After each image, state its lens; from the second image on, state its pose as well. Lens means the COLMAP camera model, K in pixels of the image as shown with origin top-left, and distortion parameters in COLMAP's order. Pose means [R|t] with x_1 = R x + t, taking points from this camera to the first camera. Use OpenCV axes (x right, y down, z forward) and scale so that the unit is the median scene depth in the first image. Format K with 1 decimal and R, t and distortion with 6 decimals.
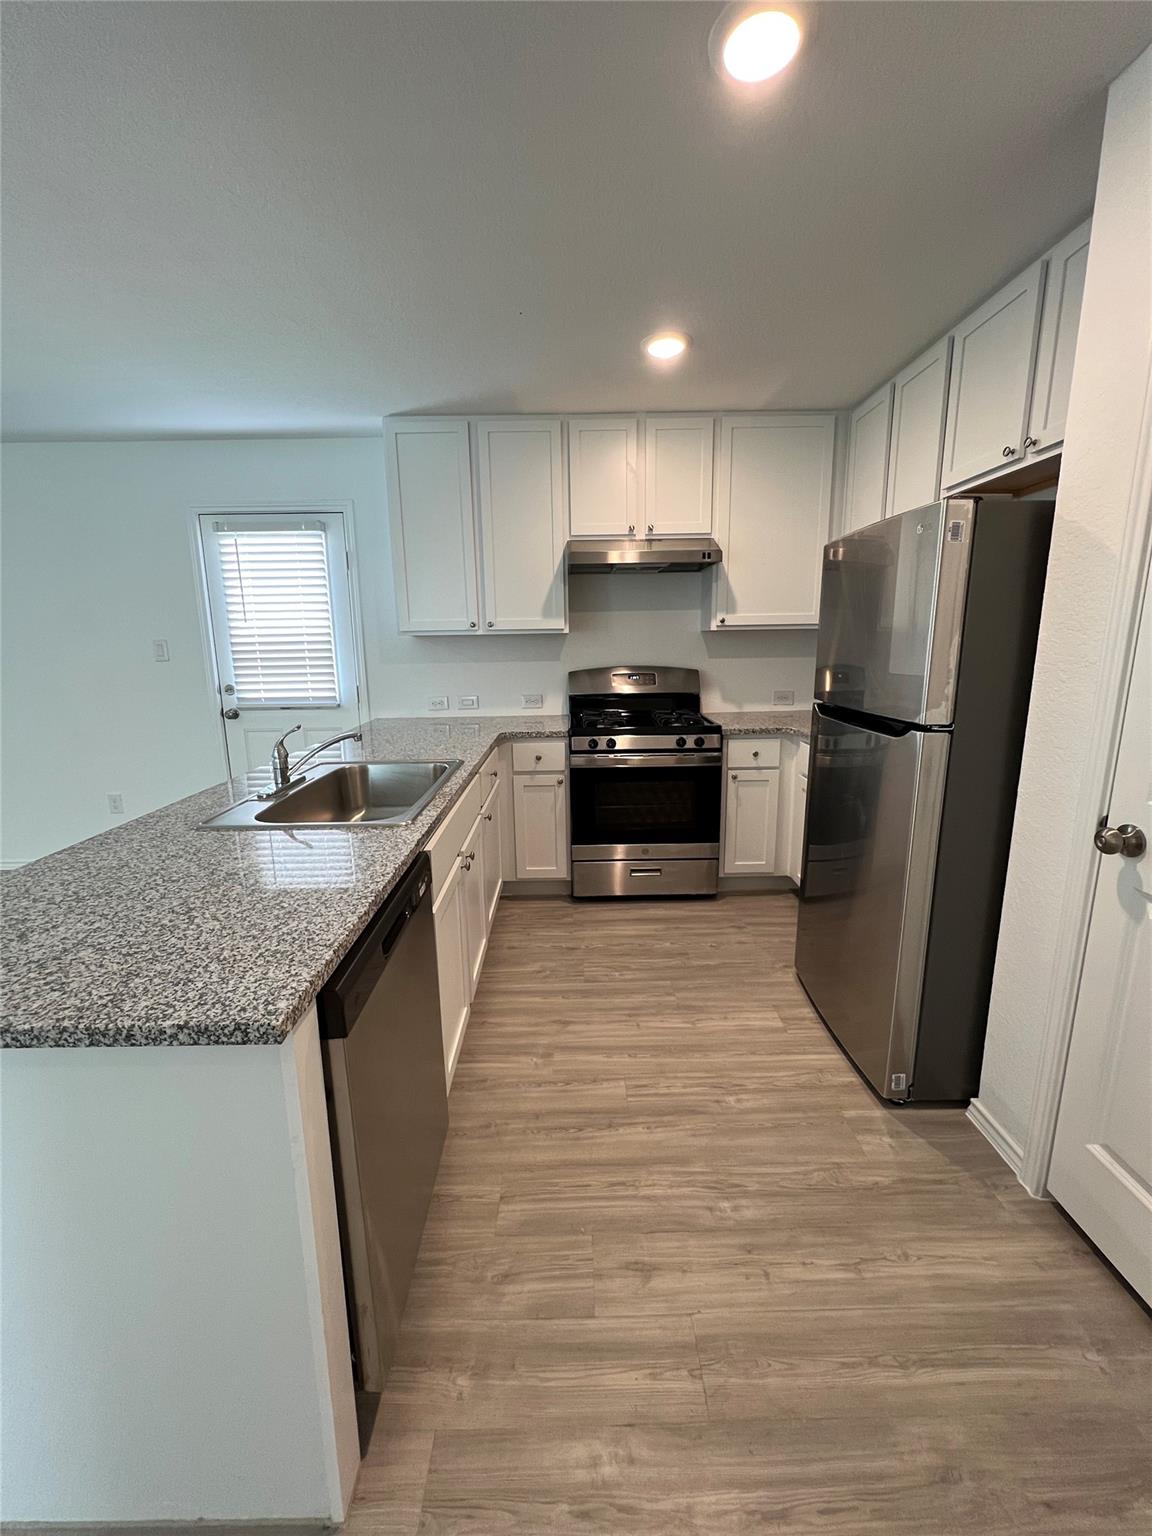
lens RADIAL K [[618.5, 0, 578.9], [0, 618.5, 762.0], [0, 0, 1]] dist [-0.004756, 0.000883]
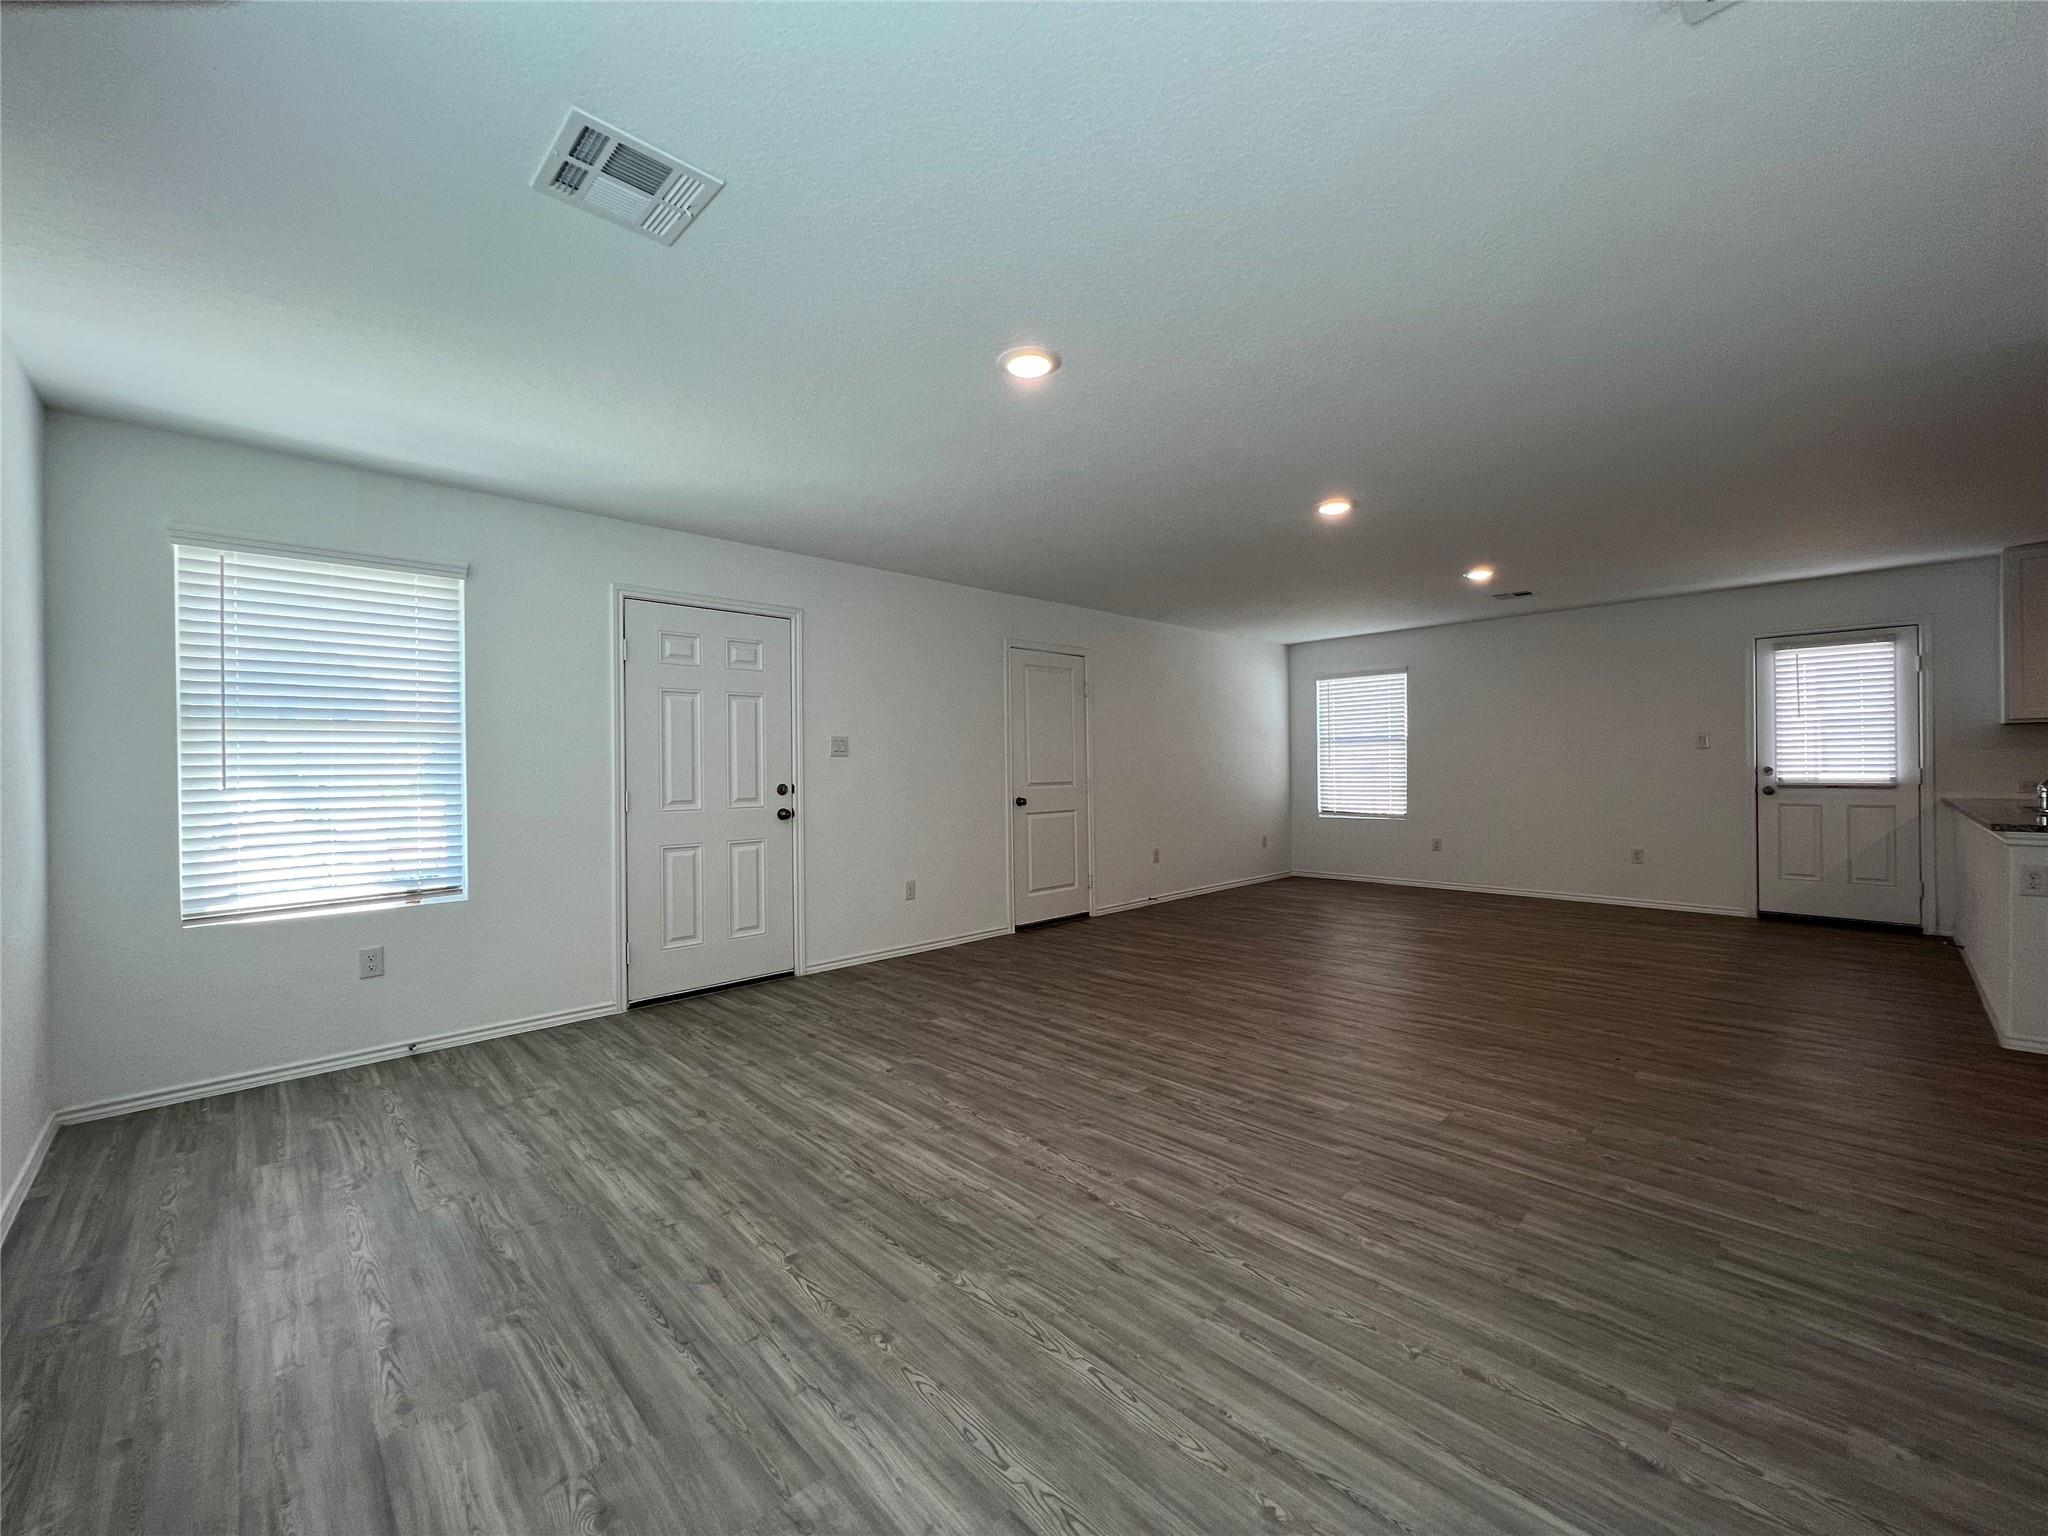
lens RADIAL K [[819.0, 0, 1014.9], [0, 819.0, 764.6], [0, 0, 1]] dist [0.001530, -0.000241]
pose [[0.682937, 0.005560, -0.730456, -0.747468], [-0.143286, 0.981564, -0.126493, 0.567707], [0.716287, 0.191051, 0.671143, -2.296687]]
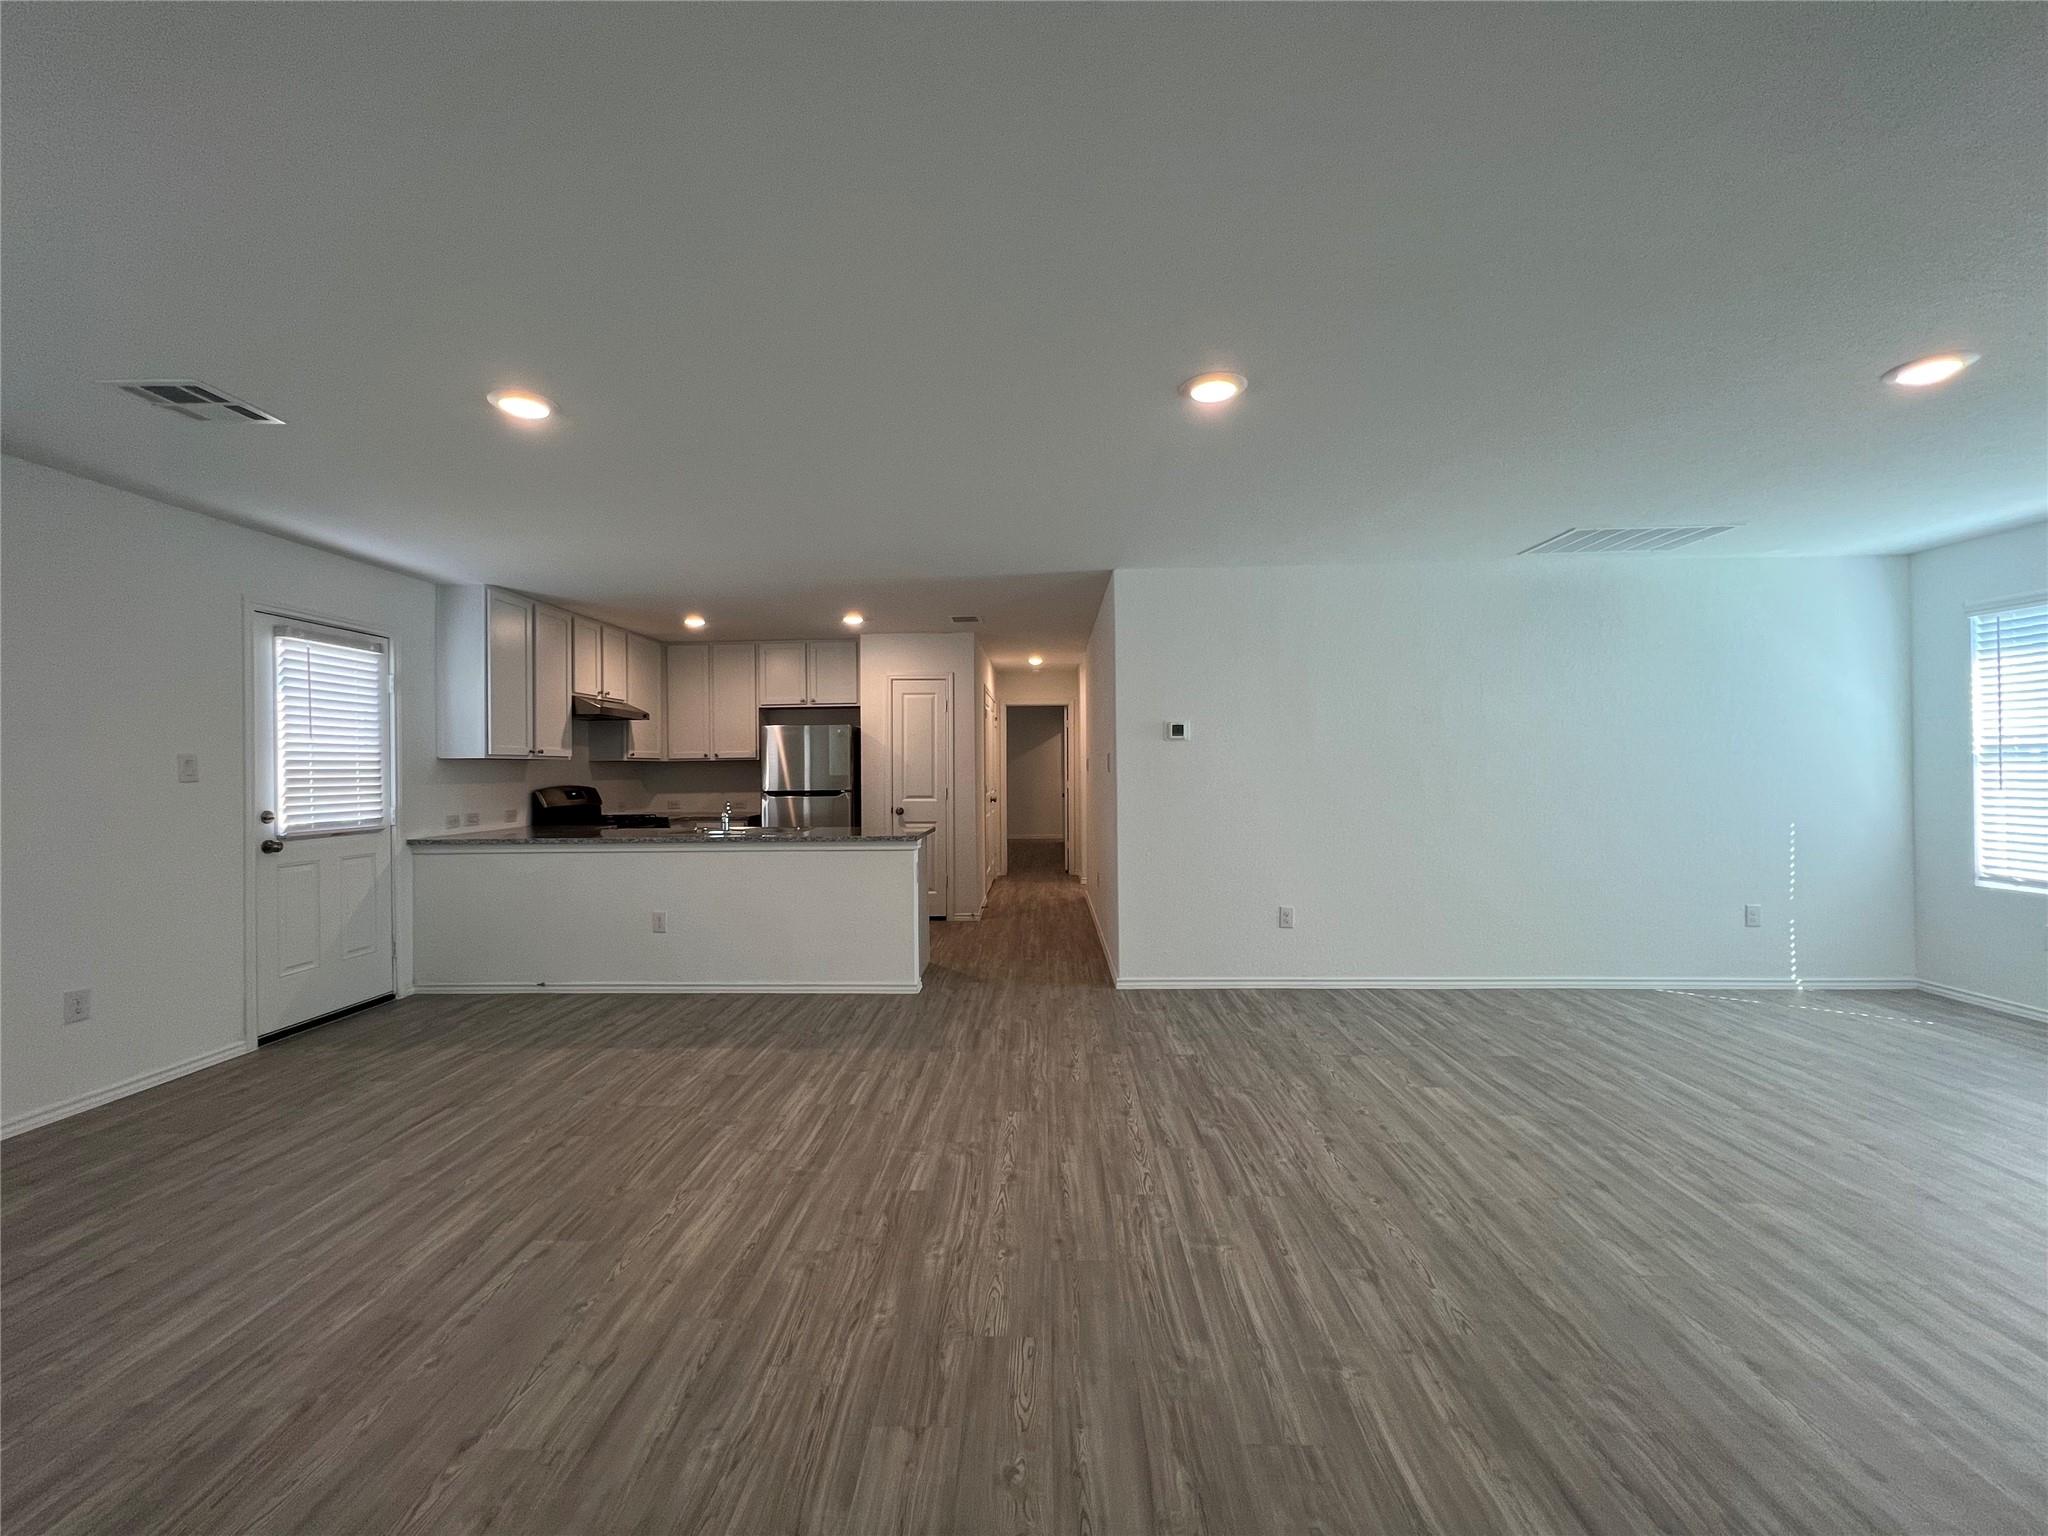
lens RADIAL K [[819.0, 0, 1014.2], [0, 819.0, 764.8], [0, 0, 1]] dist [0.001530, -0.000241]
pose [[0.047264, 0.020346, 0.998675, -3.038723], [0.206465, 0.978003, -0.029696, 0.096896], [-0.977312, 0.207595, 0.042023, -0.044648]]
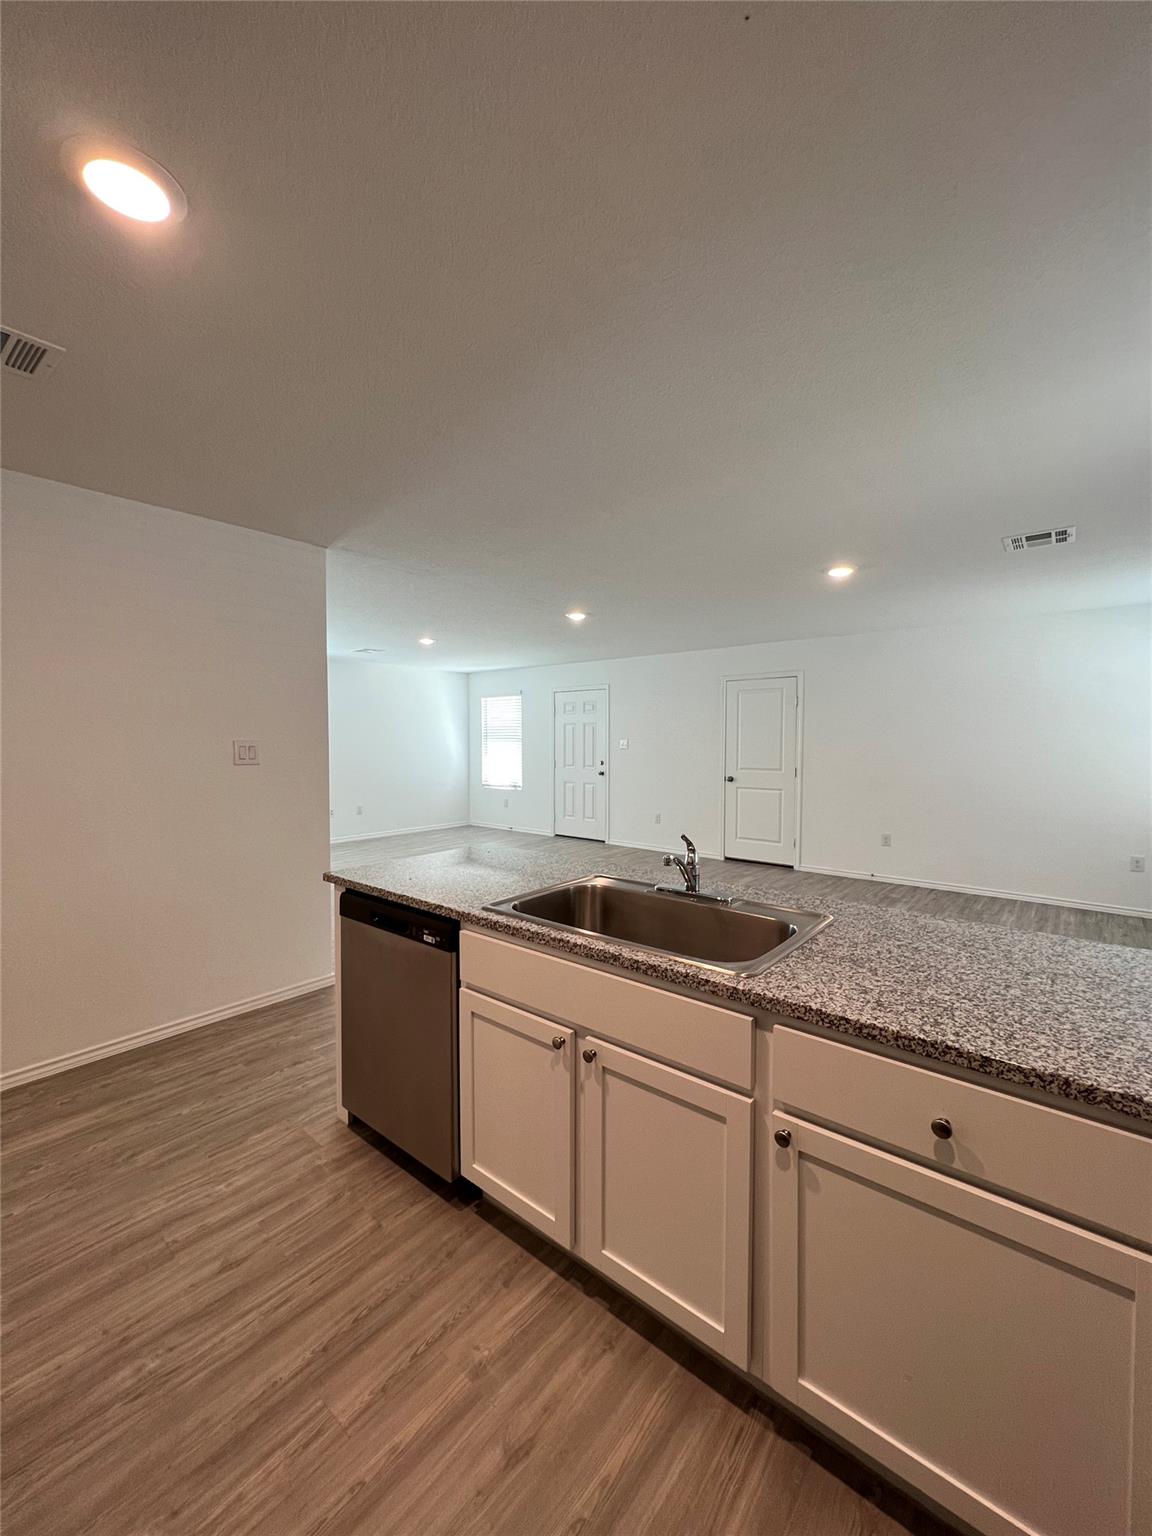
lens RADIAL K [[618.5, 0, 577.2], [0, 618.5, 761.0], [0, 0, 1]] dist [-0.004756, 0.000883]
pose [[-0.651841, 0.043304, -0.757118, 0.374770], [-0.139143, 0.974590, 0.175538, -0.314611], [0.745481, 0.219770, -0.629252, 1.443884]]
